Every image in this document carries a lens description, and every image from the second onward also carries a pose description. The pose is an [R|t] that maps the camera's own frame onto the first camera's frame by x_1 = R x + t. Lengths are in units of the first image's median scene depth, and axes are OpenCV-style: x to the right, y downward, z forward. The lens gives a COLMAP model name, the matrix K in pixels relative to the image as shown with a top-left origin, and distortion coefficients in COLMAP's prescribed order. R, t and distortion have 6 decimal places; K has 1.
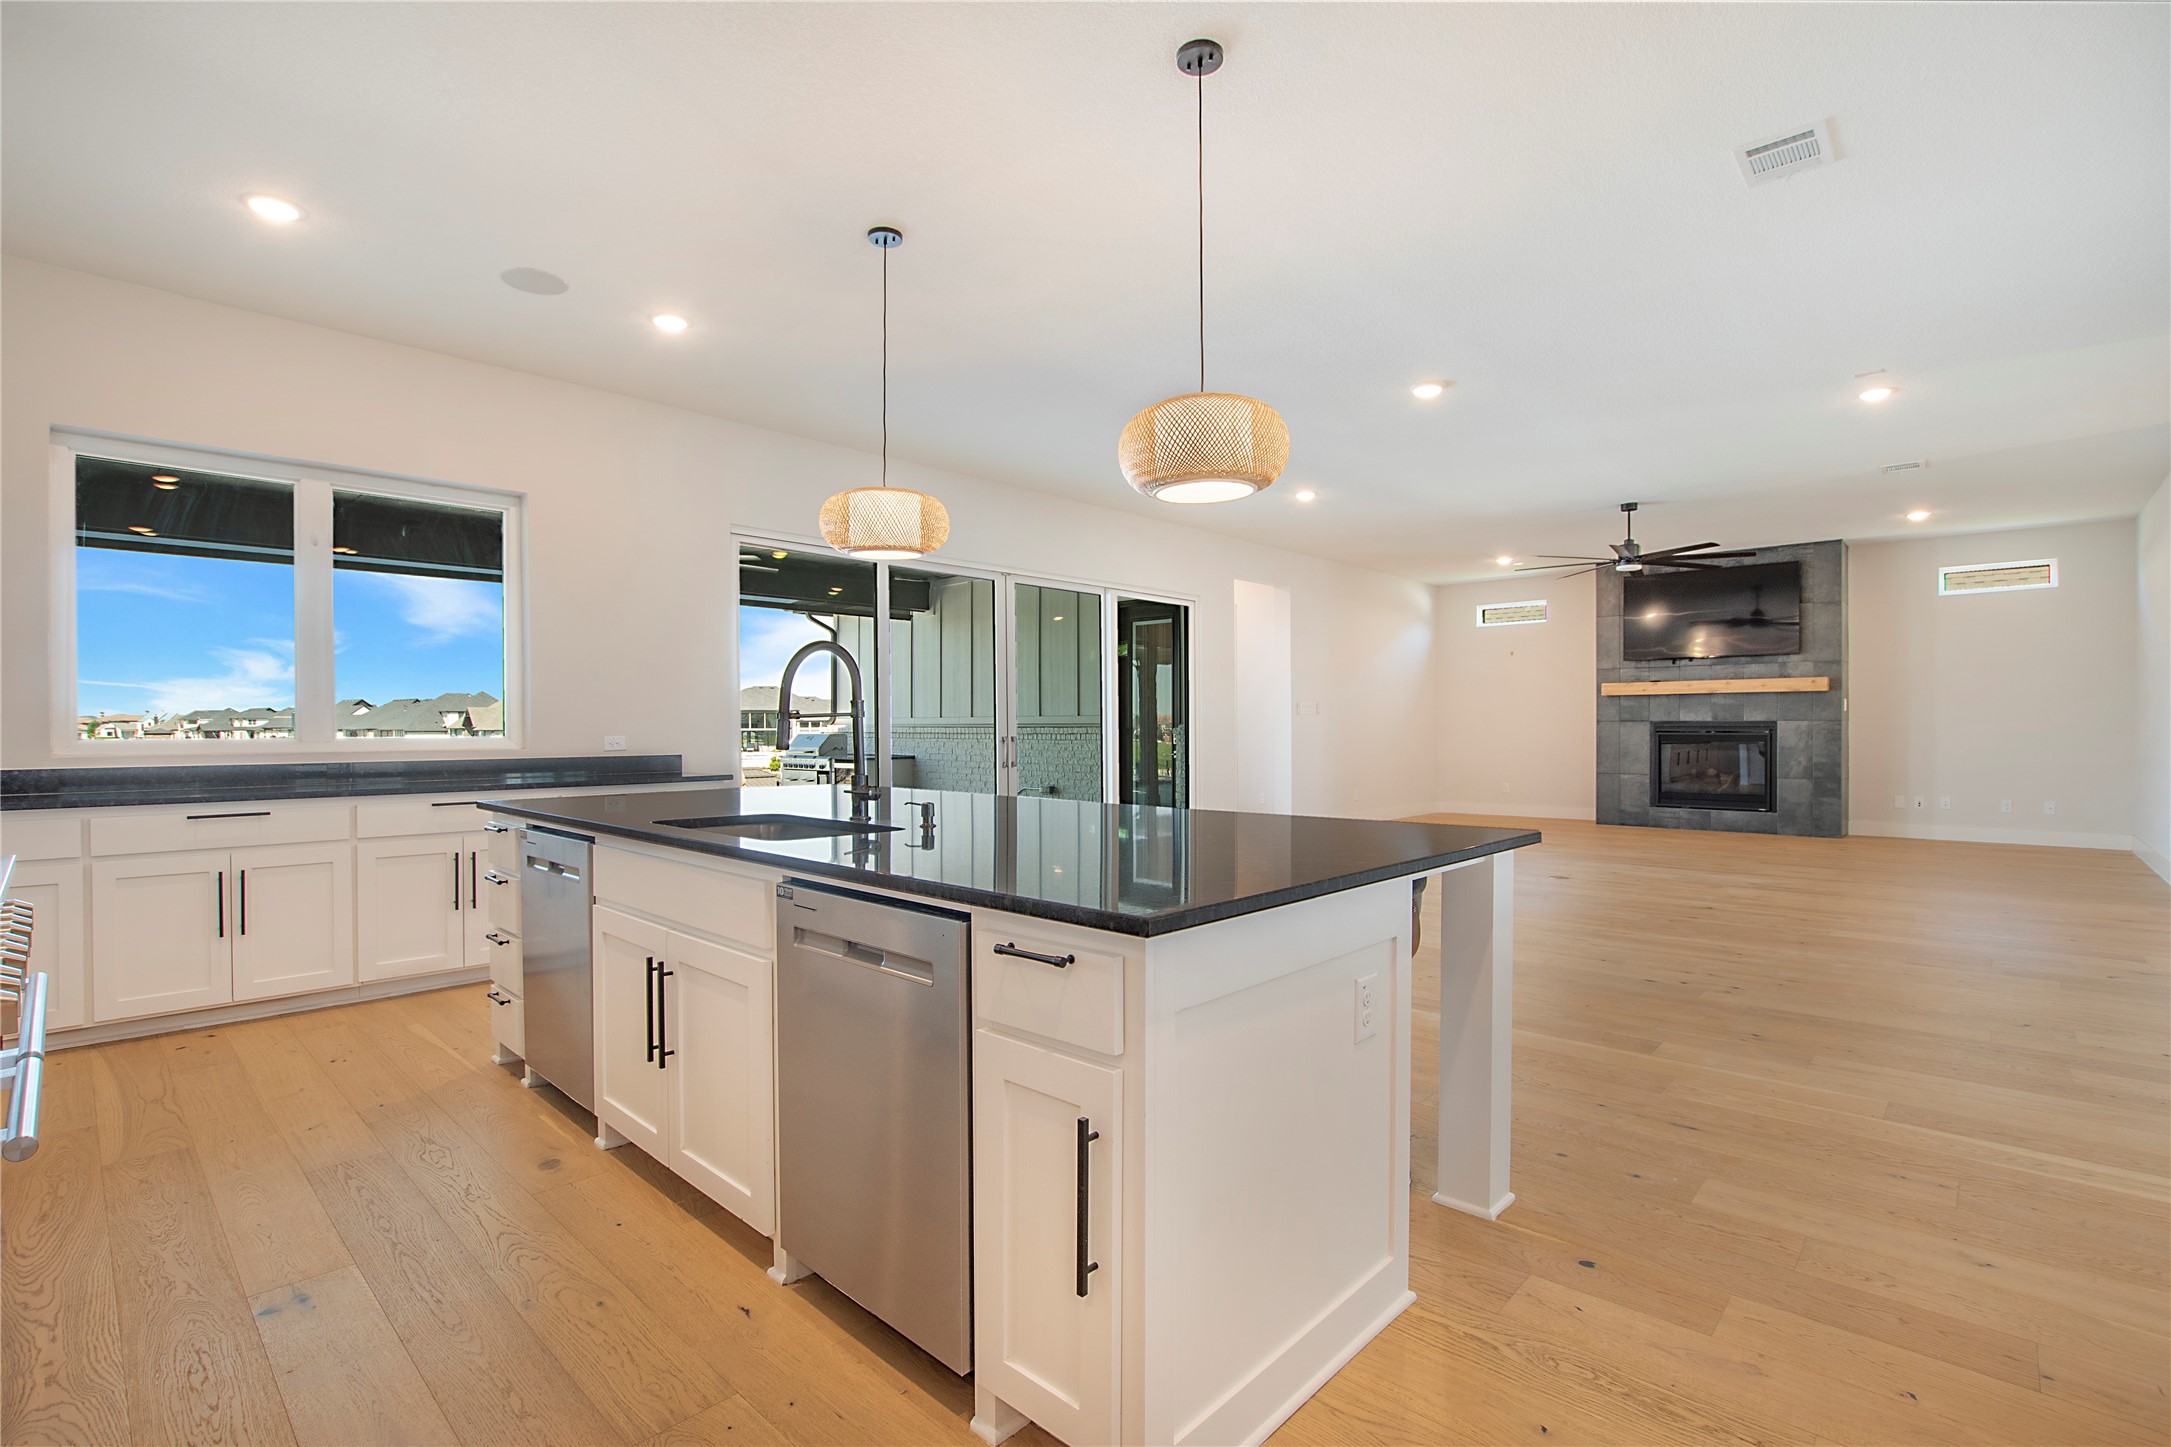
lens RADIAL K [[996.6, 0, 1085.5], [0, 996.6, 723.5], [0, 0, 1]] dist [-0.028325, 0.000590]
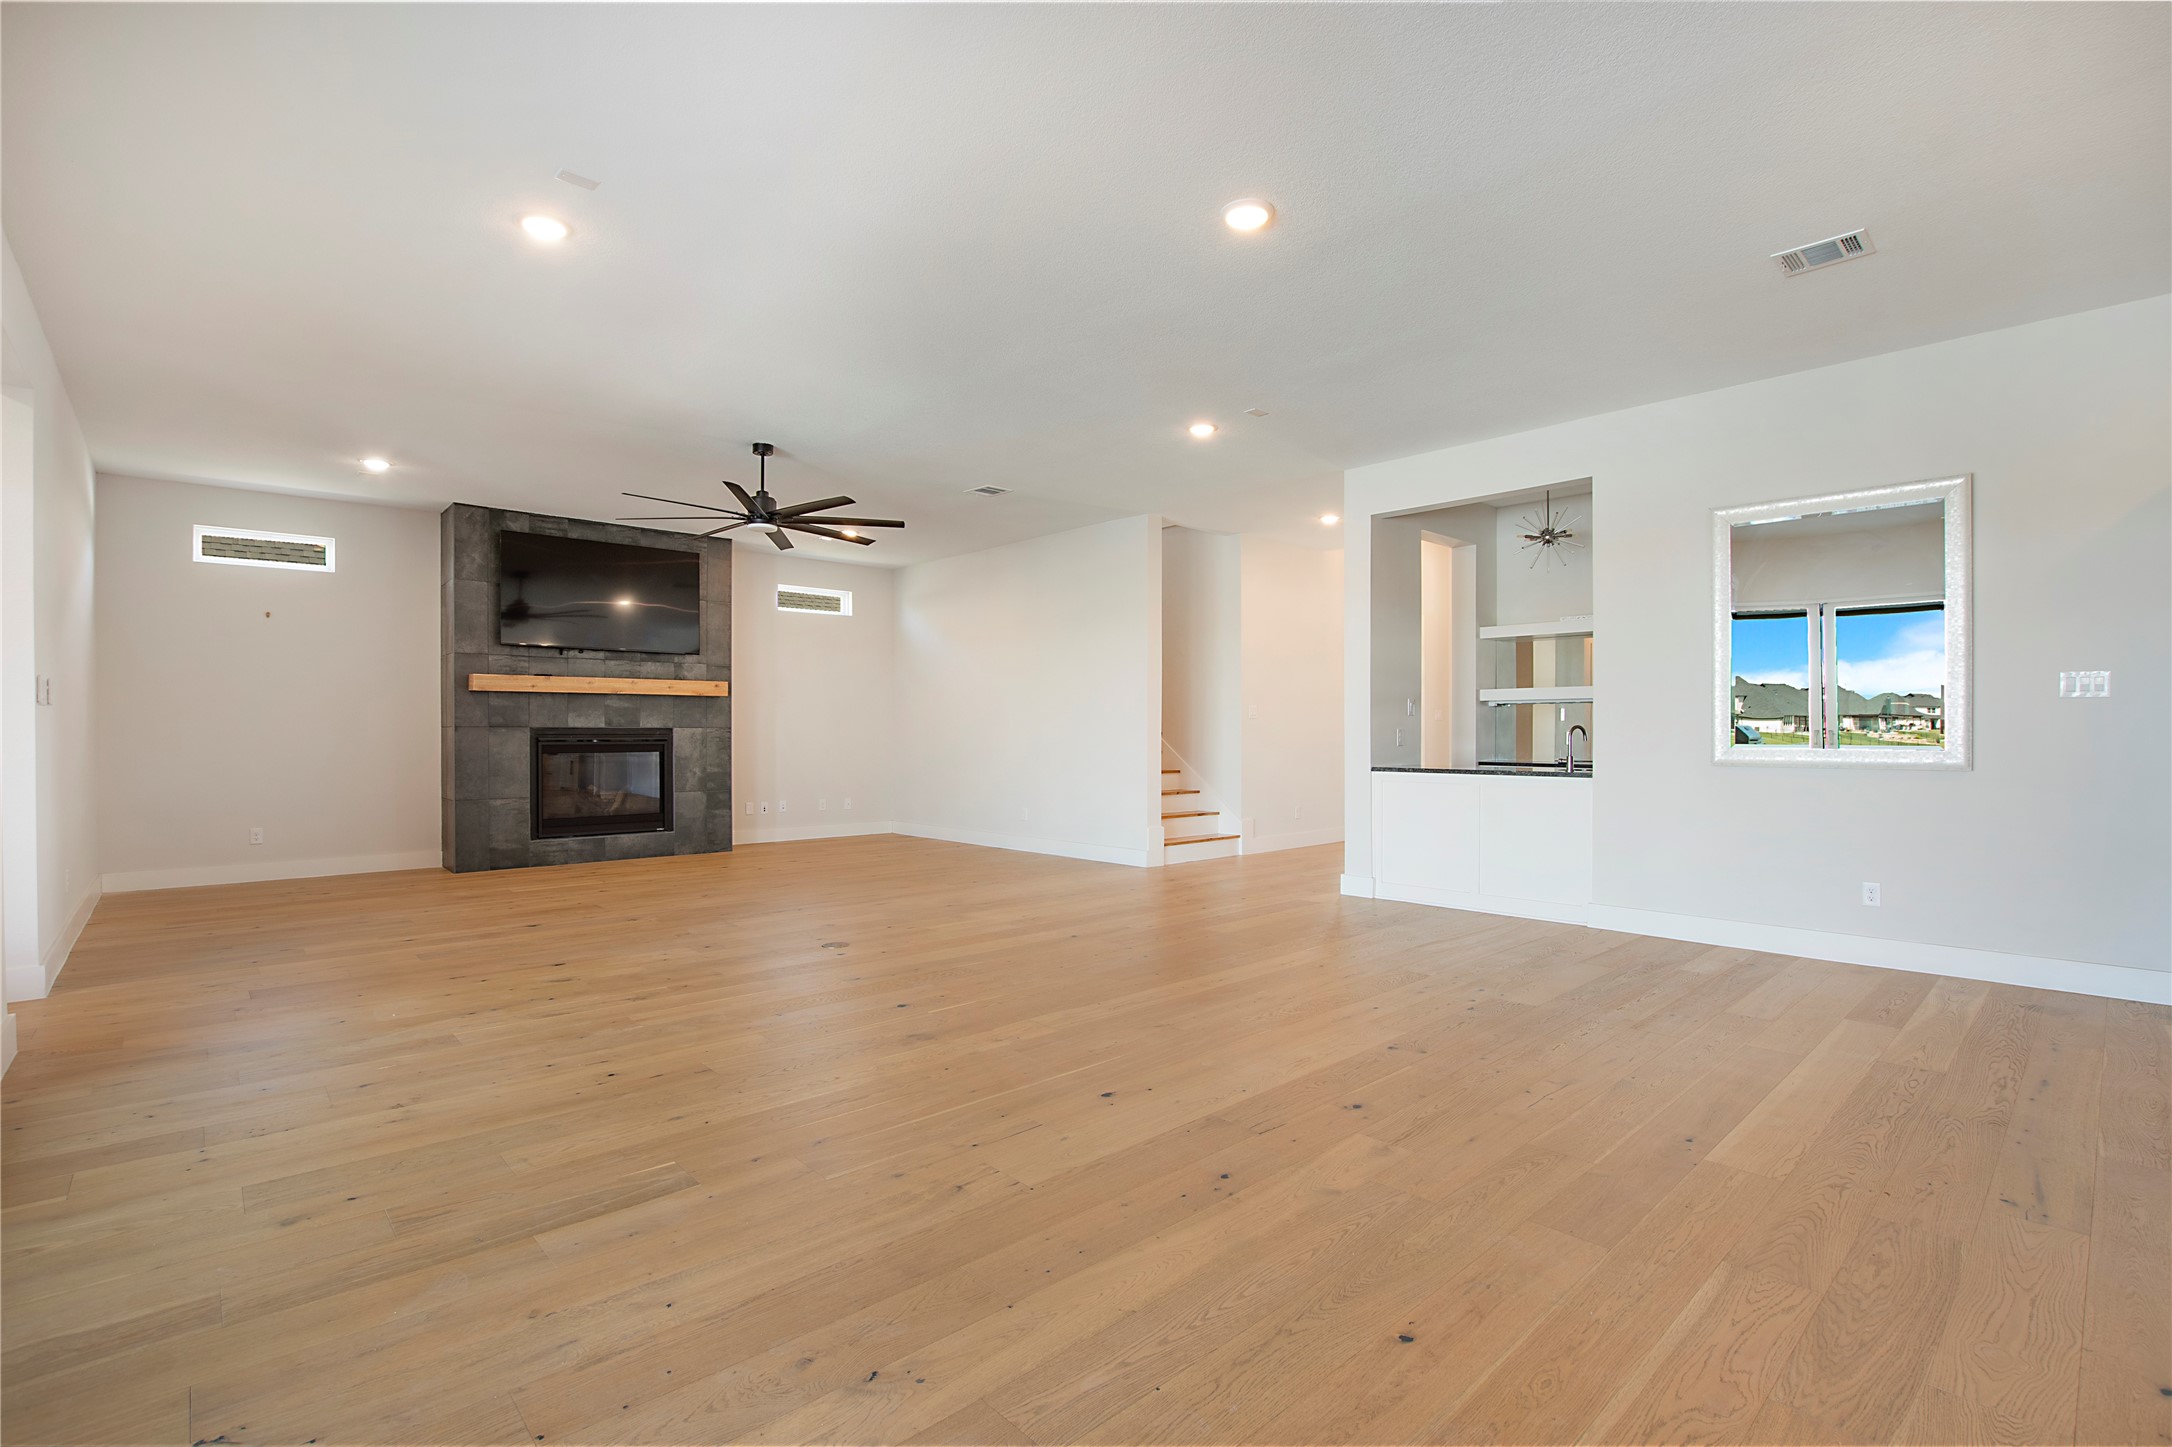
lens RADIAL K [[997.1, 0, 1086.0], [0, 997.1, 723.5], [0, 0, 1]] dist [-0.028325, 0.000590]
pose [[0.082107, 0.011833, 0.996553, -0.156842], [-0.001104, 0.999930, -0.011782, 0.003506], [-0.996623, -0.000133, 0.082114, 0.533358]]
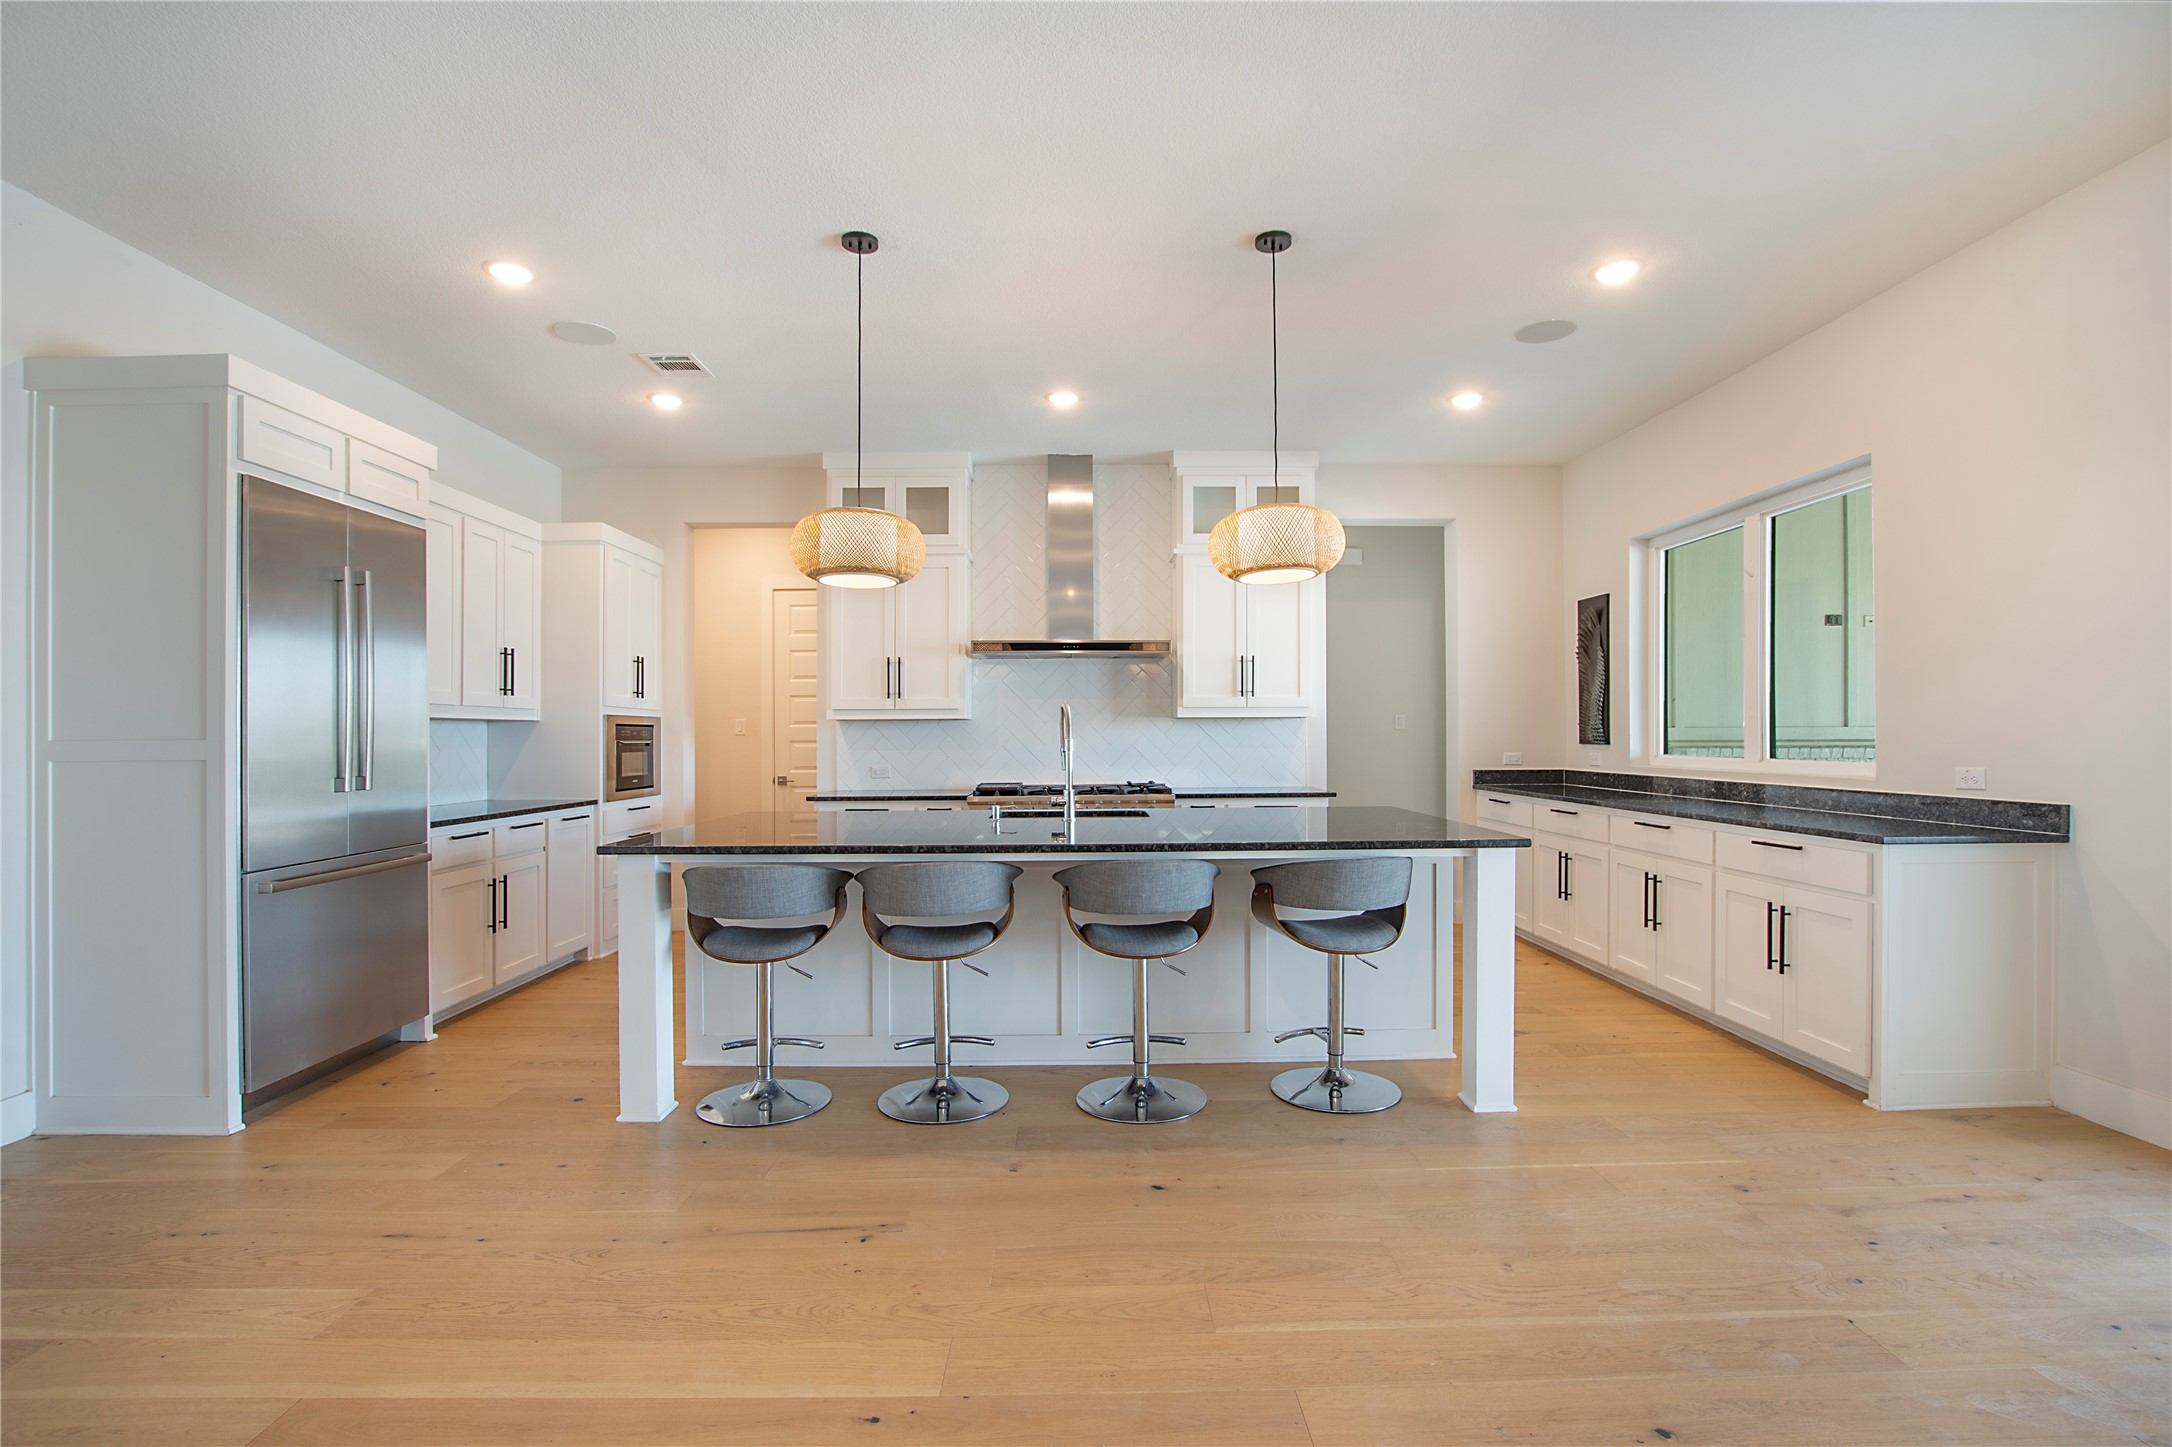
lens RADIAL K [[997.1, 0, 1086.0], [0, 997.1, 723.5], [0, 0, 1]] dist [-0.028325, 0.000590]
pose [[-0.729274, -0.003364, -0.684213, 0.202040], [0.009210, 0.999849, -0.014732, -0.005612], [0.684159, -0.017046, -0.729133, 0.545179]]
